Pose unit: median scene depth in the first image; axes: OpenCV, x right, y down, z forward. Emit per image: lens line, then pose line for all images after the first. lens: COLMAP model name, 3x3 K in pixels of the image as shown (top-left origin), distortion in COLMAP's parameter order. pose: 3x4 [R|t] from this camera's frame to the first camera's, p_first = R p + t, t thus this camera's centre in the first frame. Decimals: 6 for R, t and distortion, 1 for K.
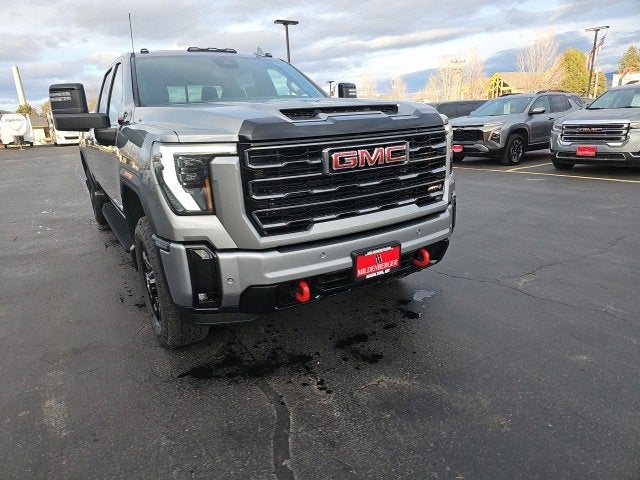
lens RADIAL K [[418.1, 0, 311.7], [0, 418.1, 236.0], [0, 0, 1]] dist [0.059703, -0.047034]
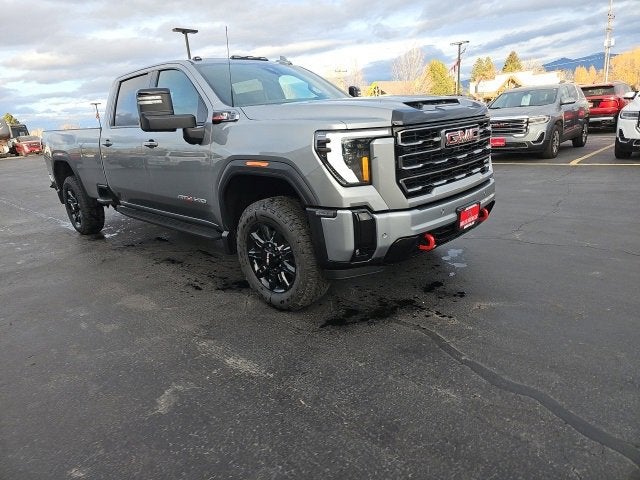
lens RADIAL K [[418.6, 0, 310.2], [0, 418.6, 230.2], [0, 0, 1]] dist [0.055560, -0.042154]
pose [[0.967962, -0.089085, 0.234761, -0.603991], [0.096186, 0.995183, -0.018949, 0.078536], [-0.231942, 0.040922, 0.971868, -0.162989]]
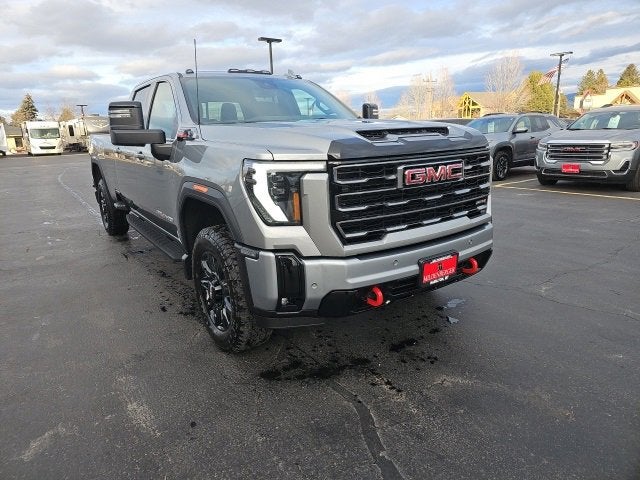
lens RADIAL K [[419.5, 0, 309.8], [0, 419.5, 225.3], [0, 0, 1]] dist [0.057817, -0.047504]
pose [[0.998413, 0.004126, 0.056156, -0.226345], [-0.001064, 0.998516, -0.054451, 0.007666], [-0.056297, 0.054304, 0.996936, -0.077487]]
